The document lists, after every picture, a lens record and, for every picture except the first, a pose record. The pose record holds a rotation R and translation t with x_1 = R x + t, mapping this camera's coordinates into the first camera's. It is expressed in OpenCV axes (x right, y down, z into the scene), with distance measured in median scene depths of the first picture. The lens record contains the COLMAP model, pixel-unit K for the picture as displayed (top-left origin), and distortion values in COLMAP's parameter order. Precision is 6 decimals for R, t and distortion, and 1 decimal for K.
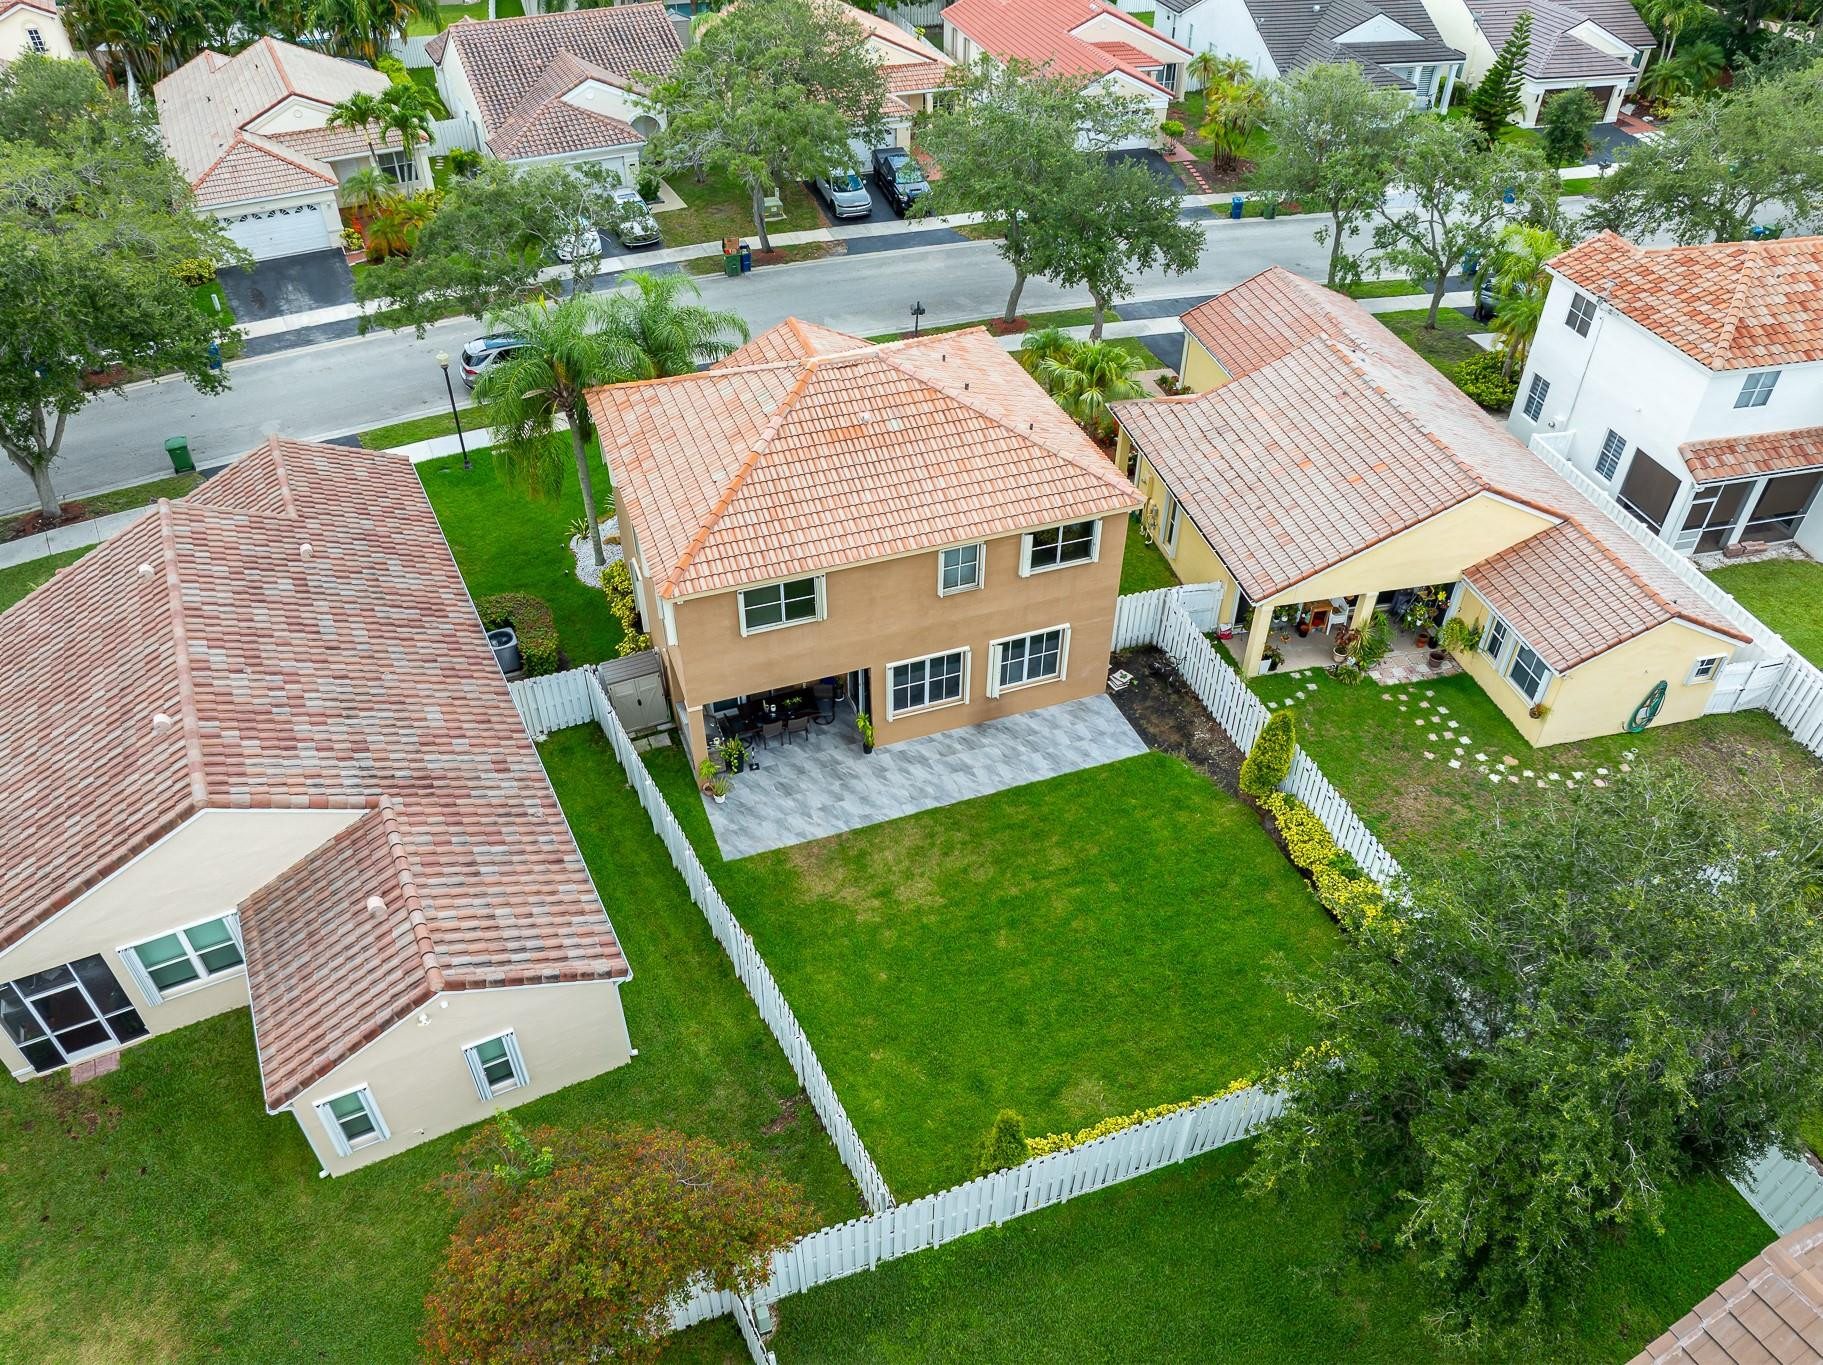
lens RADIAL K [[1279.5, 0, 891.5], [0, 1279.5, 682.6], [0, 0, 1]] dist [-0.051314, 0.004861]
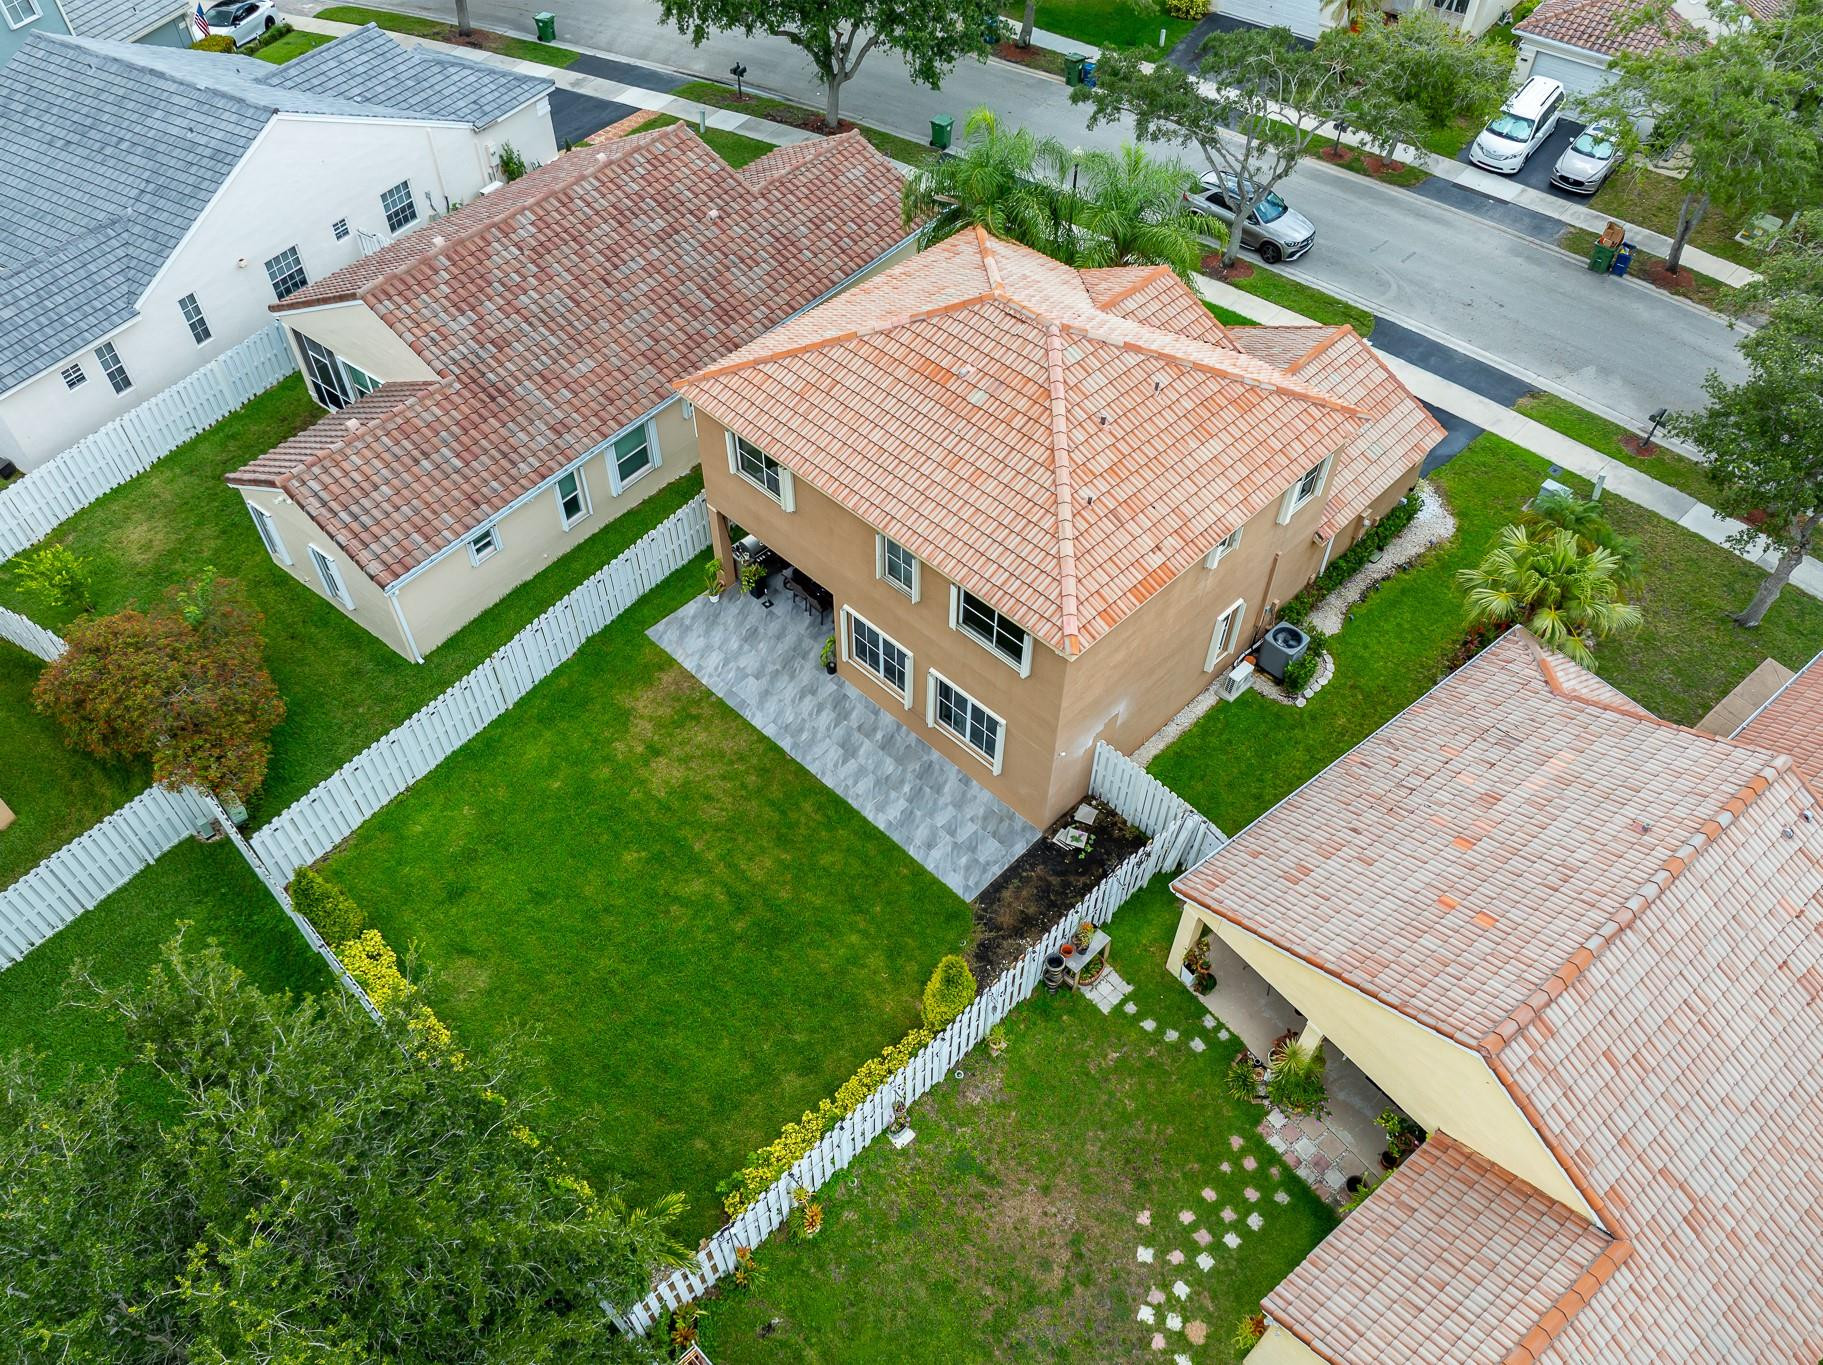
lens RADIAL K [[1279.5, 0, 891.5], [0, 1279.5, 682.6], [0, 0, 1]] dist [-0.051314, 0.004861]
pose [[0.428508, 0.677926, -0.597325, 0.588476], [-0.577439, 0.713945, 0.396040, -0.351755], [0.694943, 0.175212, 0.697392, 0.373650]]
